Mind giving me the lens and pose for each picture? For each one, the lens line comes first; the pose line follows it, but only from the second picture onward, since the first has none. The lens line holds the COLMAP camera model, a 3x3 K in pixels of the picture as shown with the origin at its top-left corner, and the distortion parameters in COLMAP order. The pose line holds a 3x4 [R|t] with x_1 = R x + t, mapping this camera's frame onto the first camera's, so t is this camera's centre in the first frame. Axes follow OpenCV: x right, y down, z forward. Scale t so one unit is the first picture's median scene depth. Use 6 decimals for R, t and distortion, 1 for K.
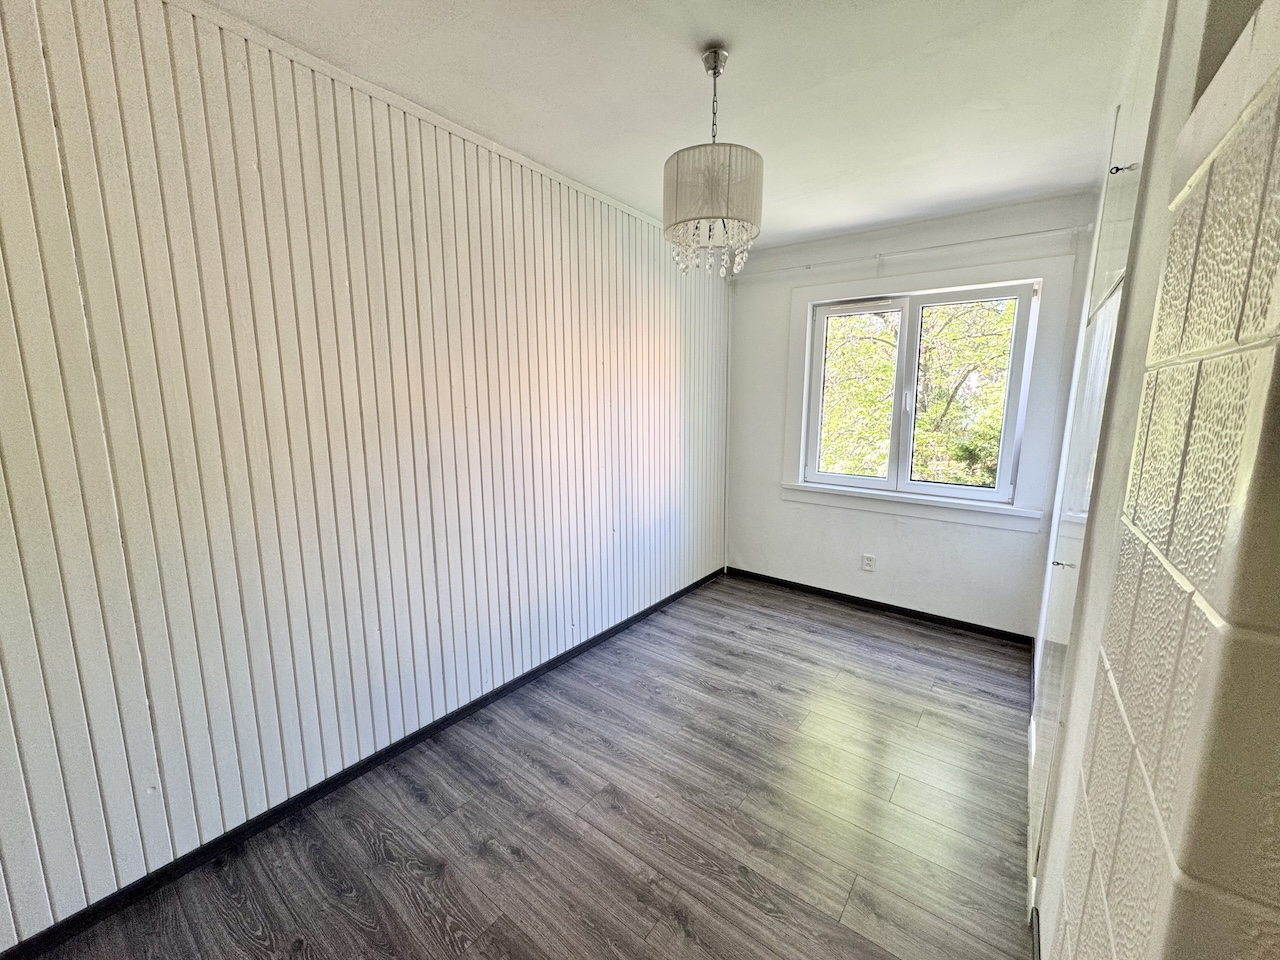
lens RADIAL K [[509.6, 0, 634.4], [0, 509.6, 476.5], [0, 0, 1]] dist [-0.005274, 0.001379]
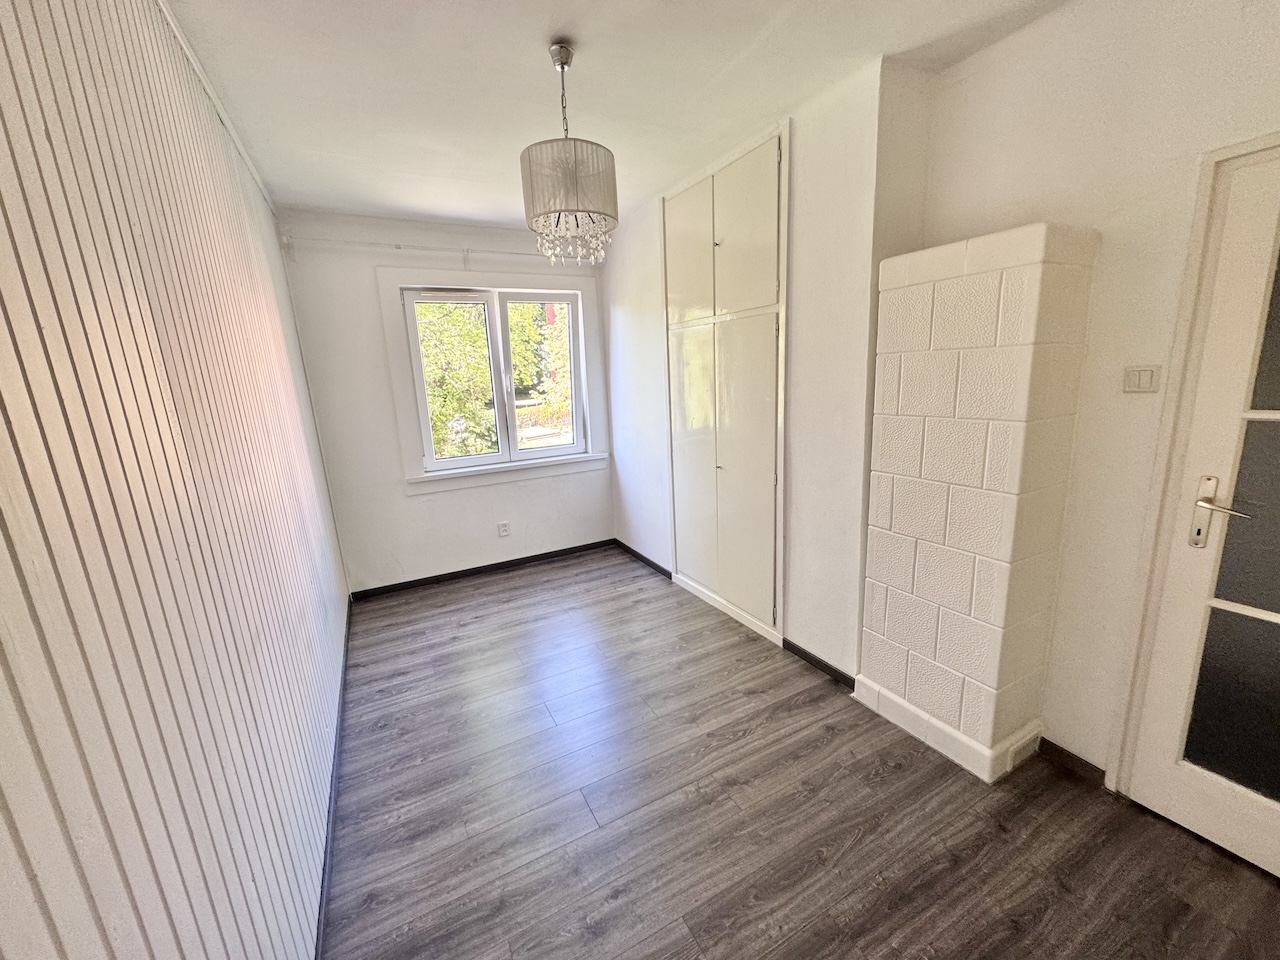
lens RADIAL K [[509.6, 0, 640.2], [0, 509.6, 483.5], [0, 0, 1]] dist [-0.005274, 0.001379]
pose [[0.406636, -0.221661, 0.886292, -0.456516], [0.191271, 0.969276, 0.154660, -0.052170], [-0.893344, 0.106632, 0.436540, 0.263326]]
